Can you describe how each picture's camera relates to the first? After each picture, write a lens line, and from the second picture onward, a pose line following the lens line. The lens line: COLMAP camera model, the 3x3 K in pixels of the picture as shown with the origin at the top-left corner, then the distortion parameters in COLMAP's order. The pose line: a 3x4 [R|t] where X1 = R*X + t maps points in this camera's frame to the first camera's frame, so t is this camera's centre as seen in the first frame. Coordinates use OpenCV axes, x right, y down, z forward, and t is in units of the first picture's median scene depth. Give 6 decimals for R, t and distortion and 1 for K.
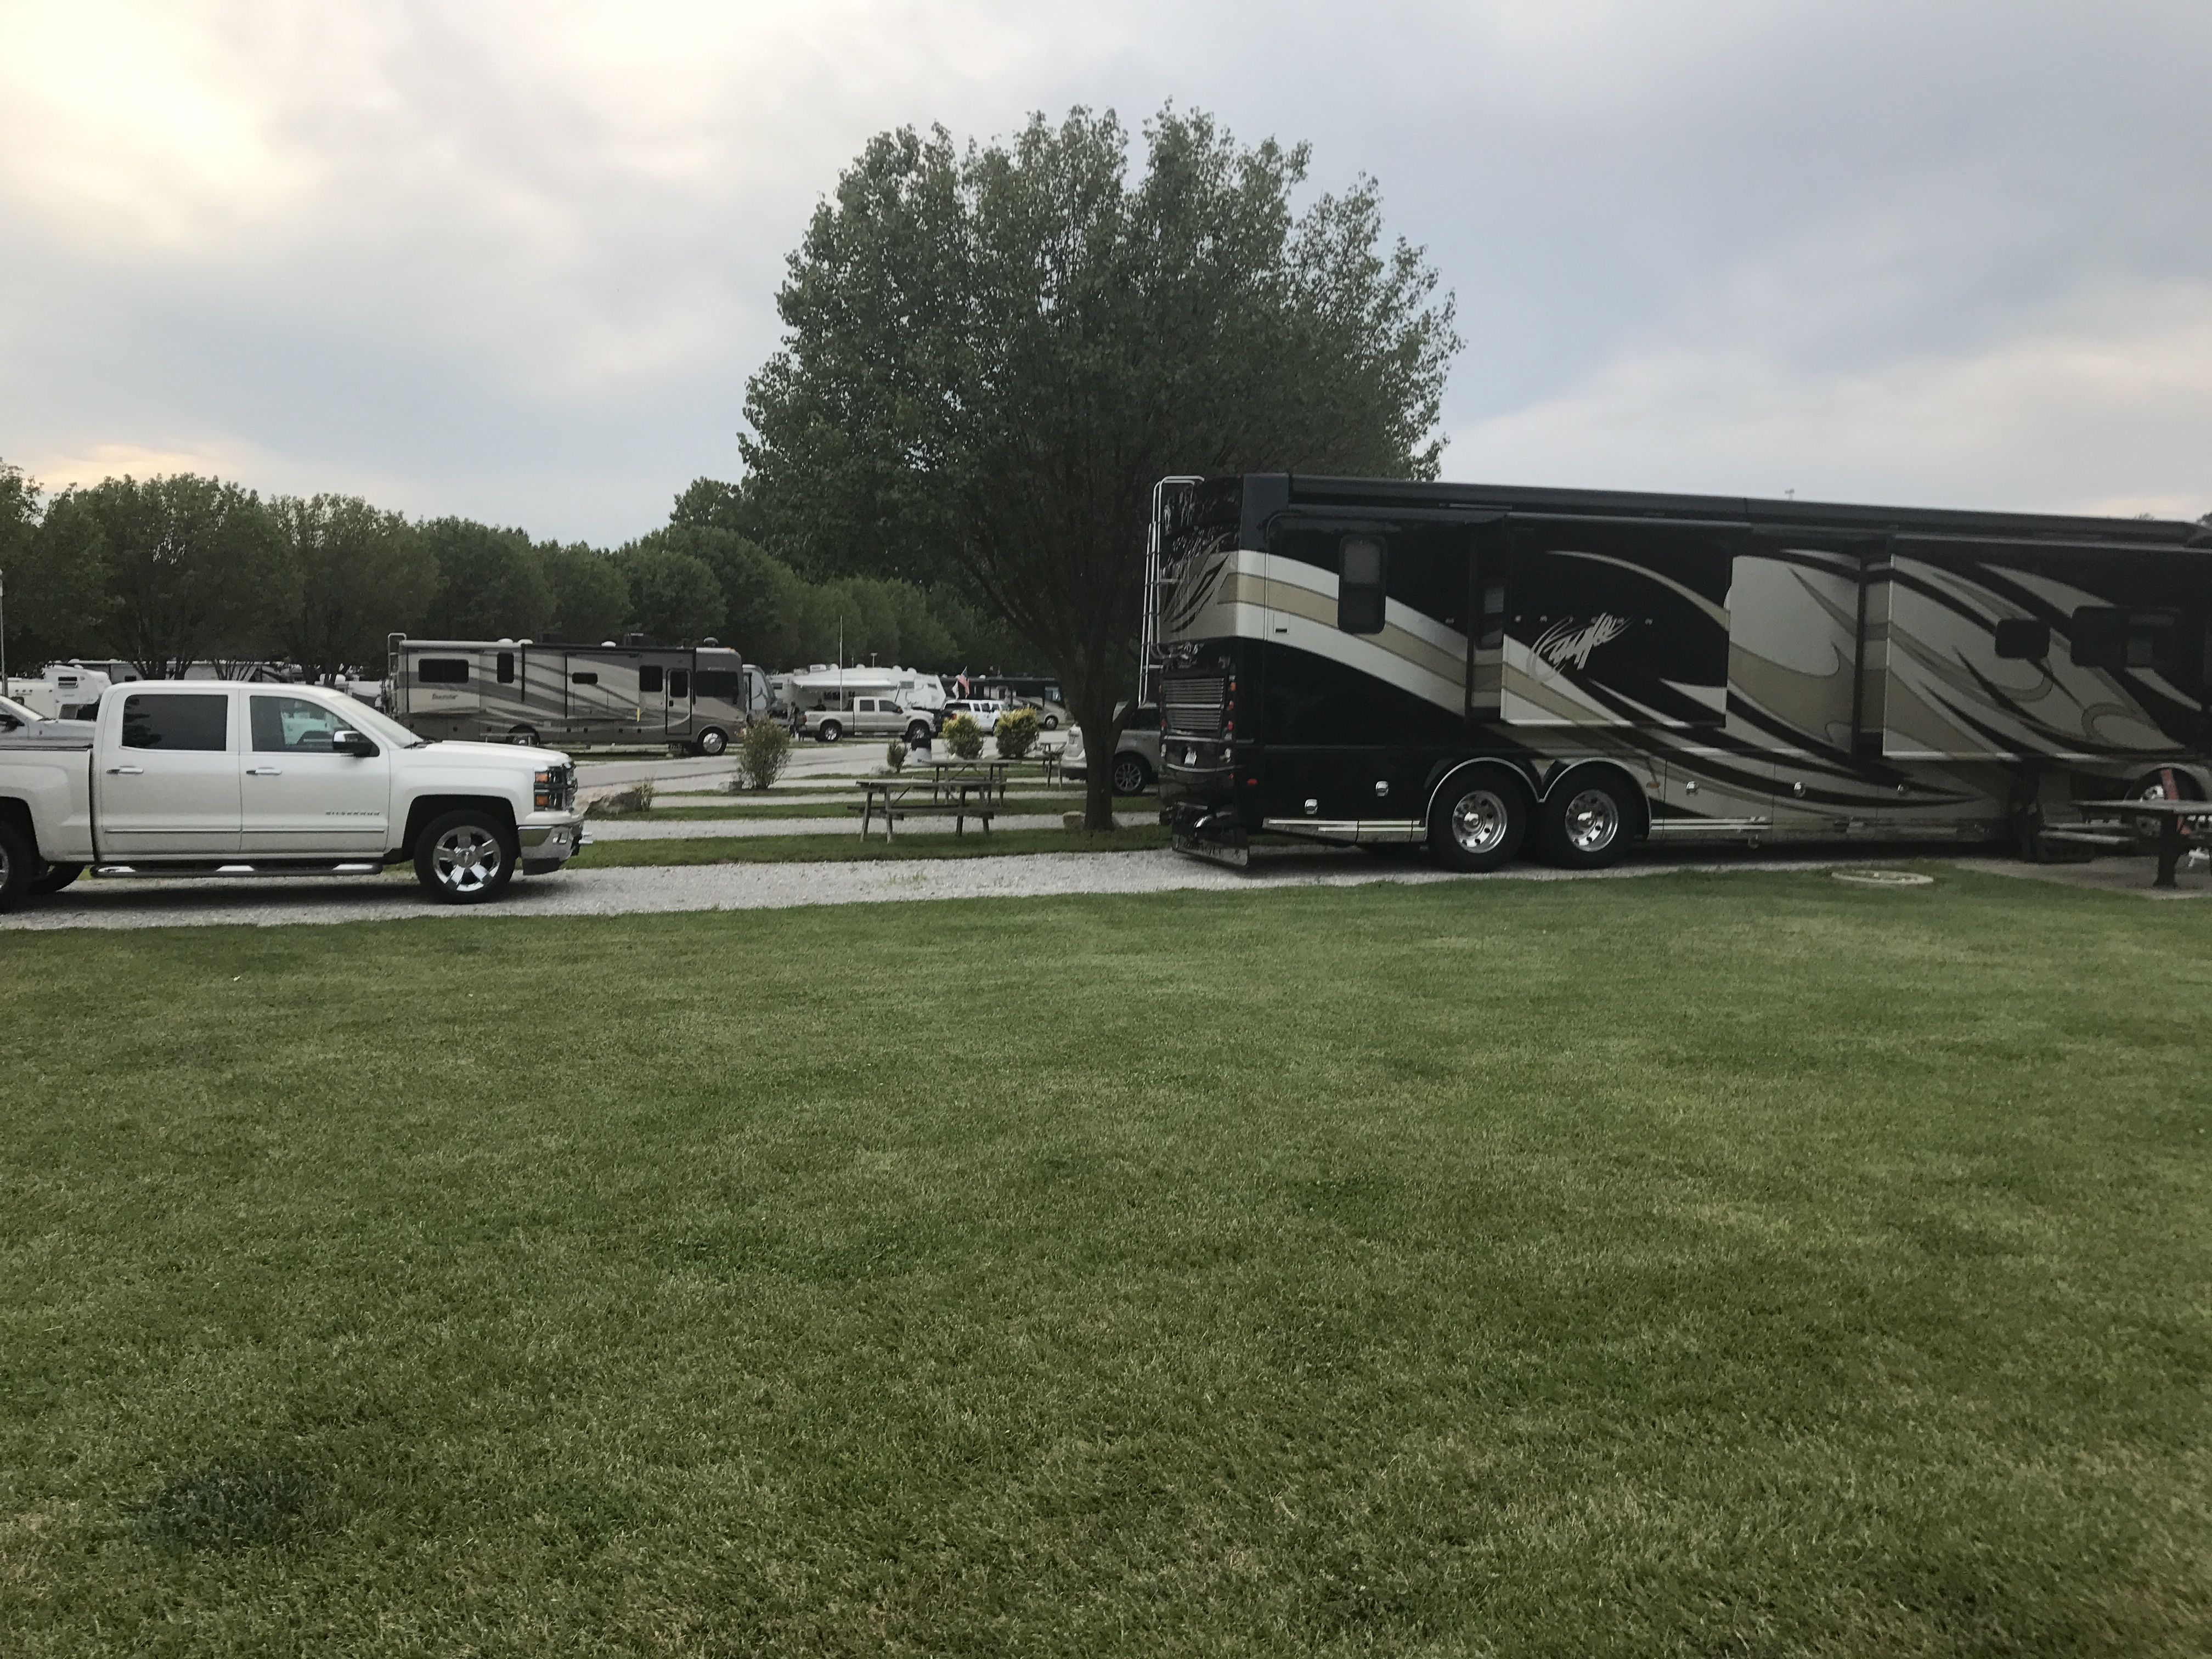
lens RADIAL K [[1955.0, 0, 1109.4], [0, 1955.0, 681.6], [0, 0, 1]] dist [0.119996, -0.262351]
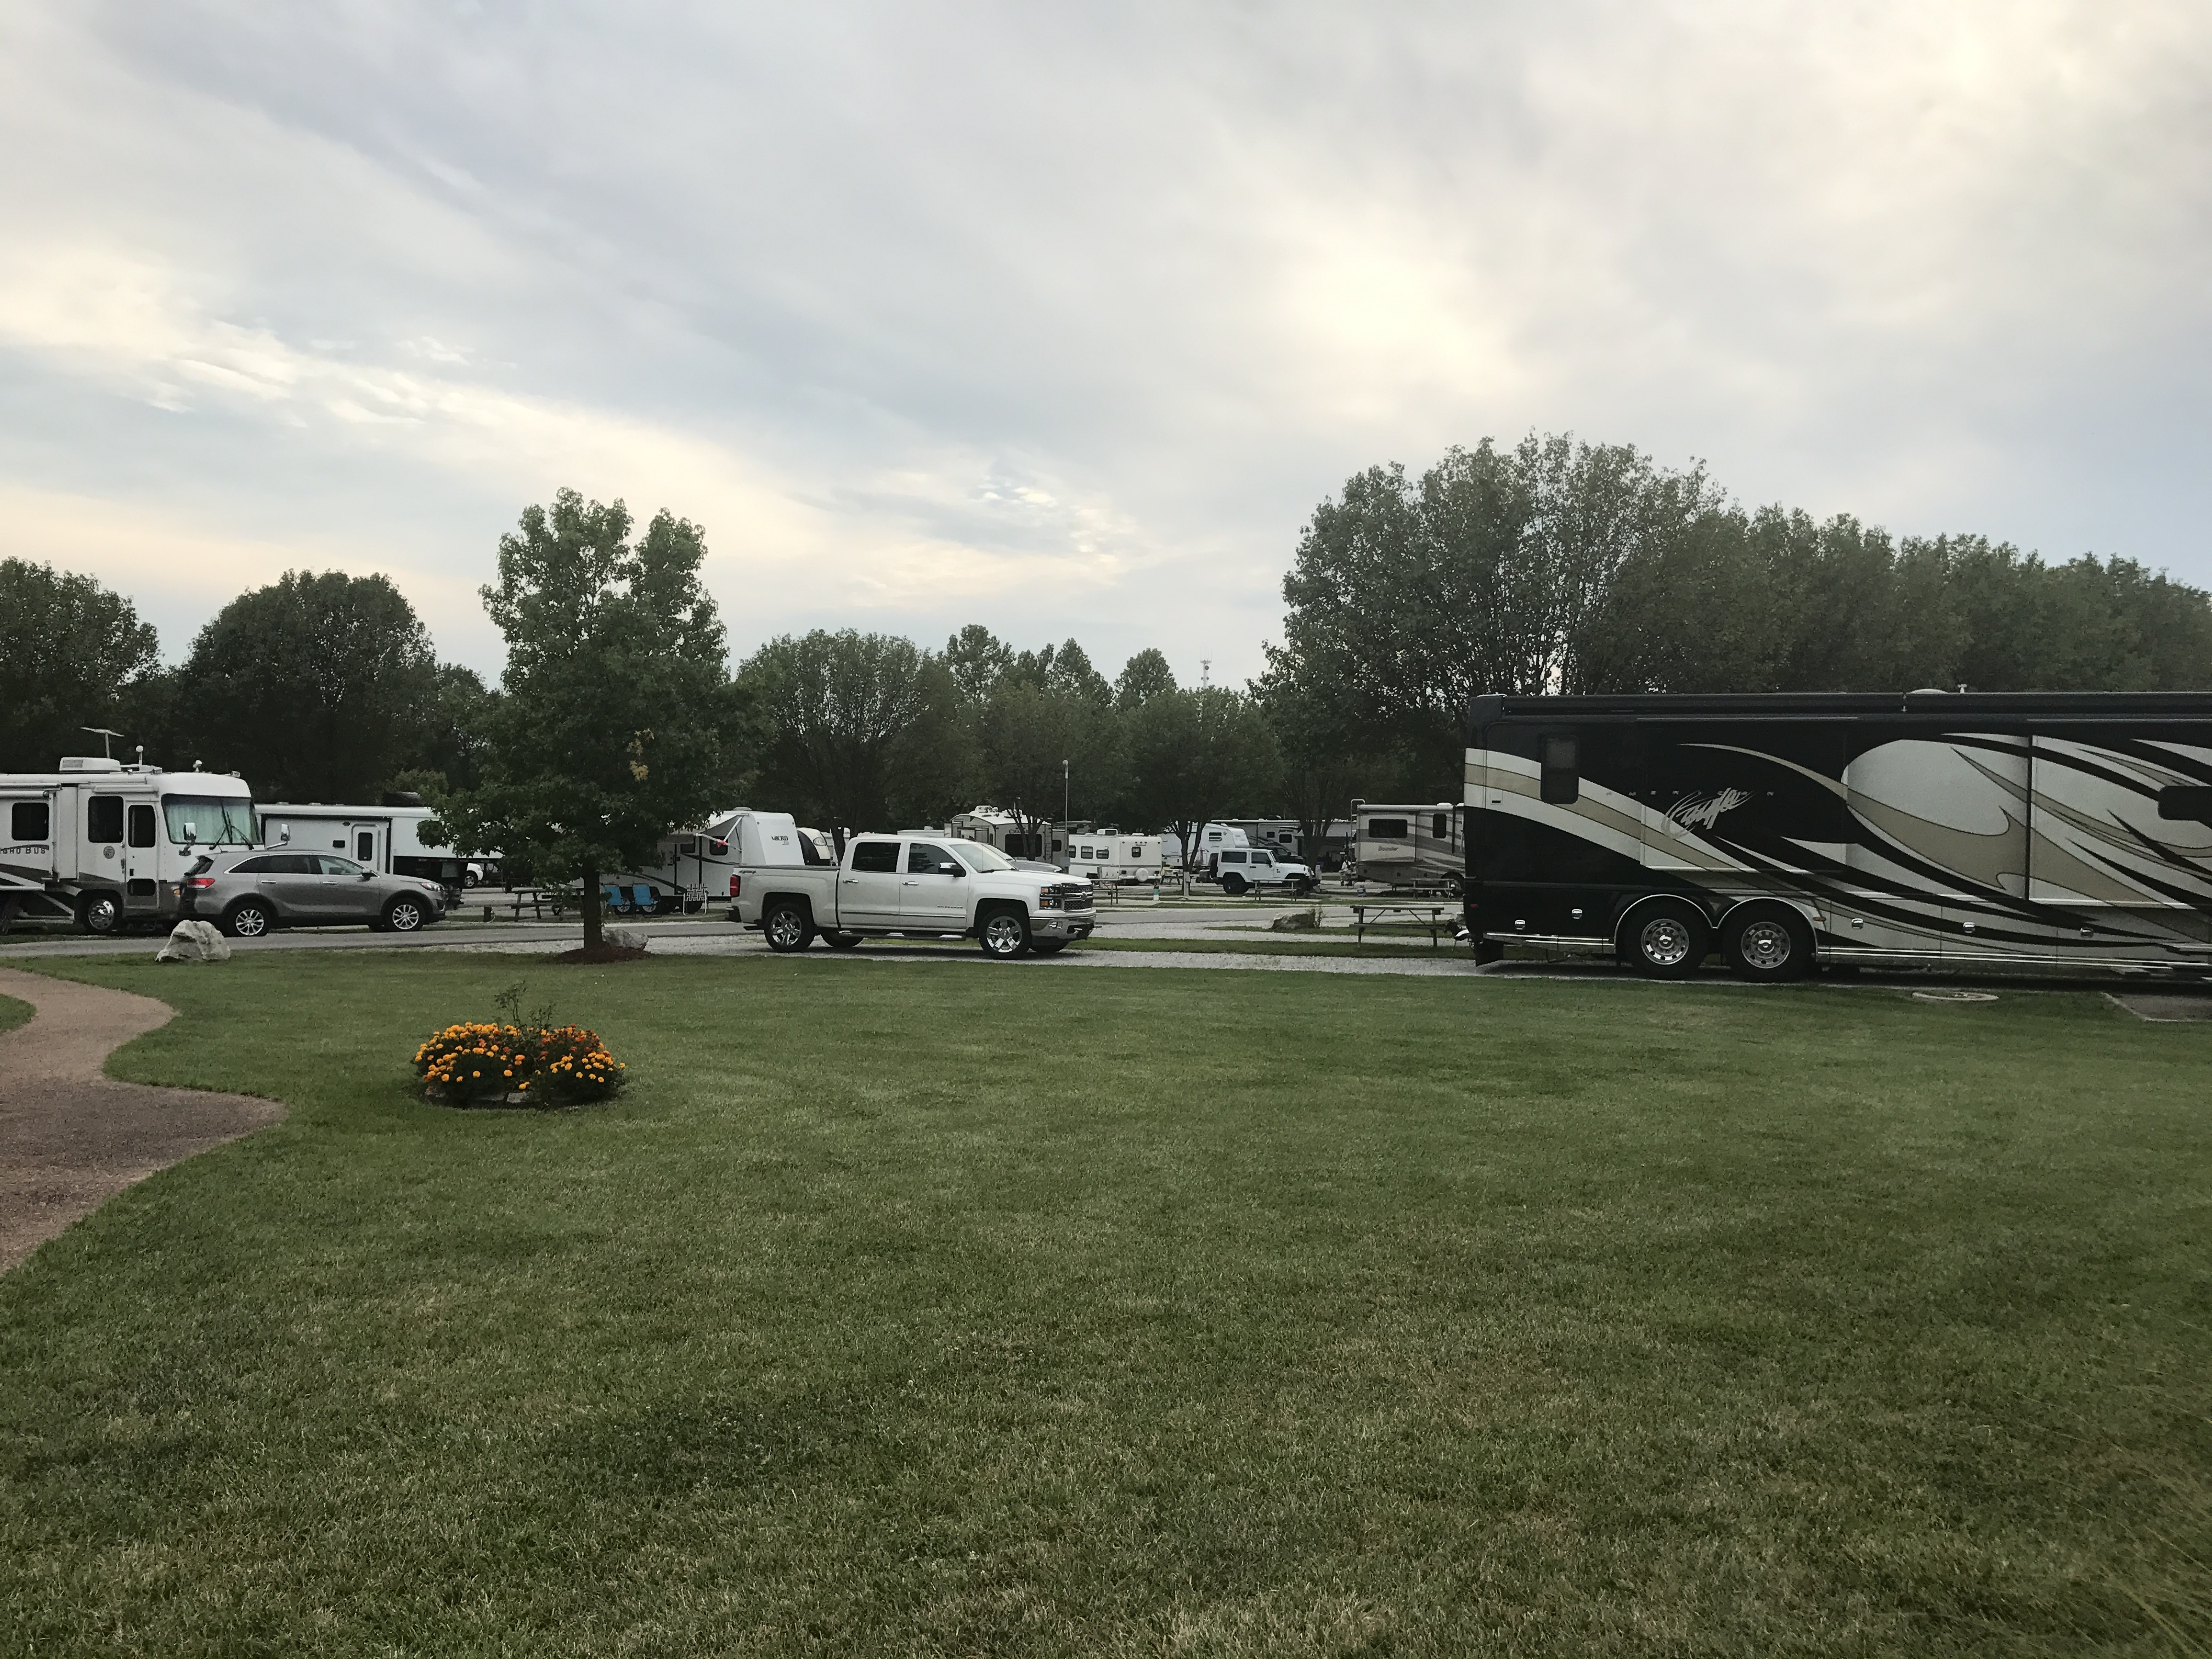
lens RADIAL K [[1955.0, 0, 1109.4], [0, 1955.0, 681.6], [0, 0, 1]] dist [0.119996, -0.262351]
pose [[0.808815, -0.044814, -0.586353, 0.700550], [-0.001699, 0.996910, -0.078535, -0.000226], [0.588061, 0.064517, 0.806240, -0.346961]]
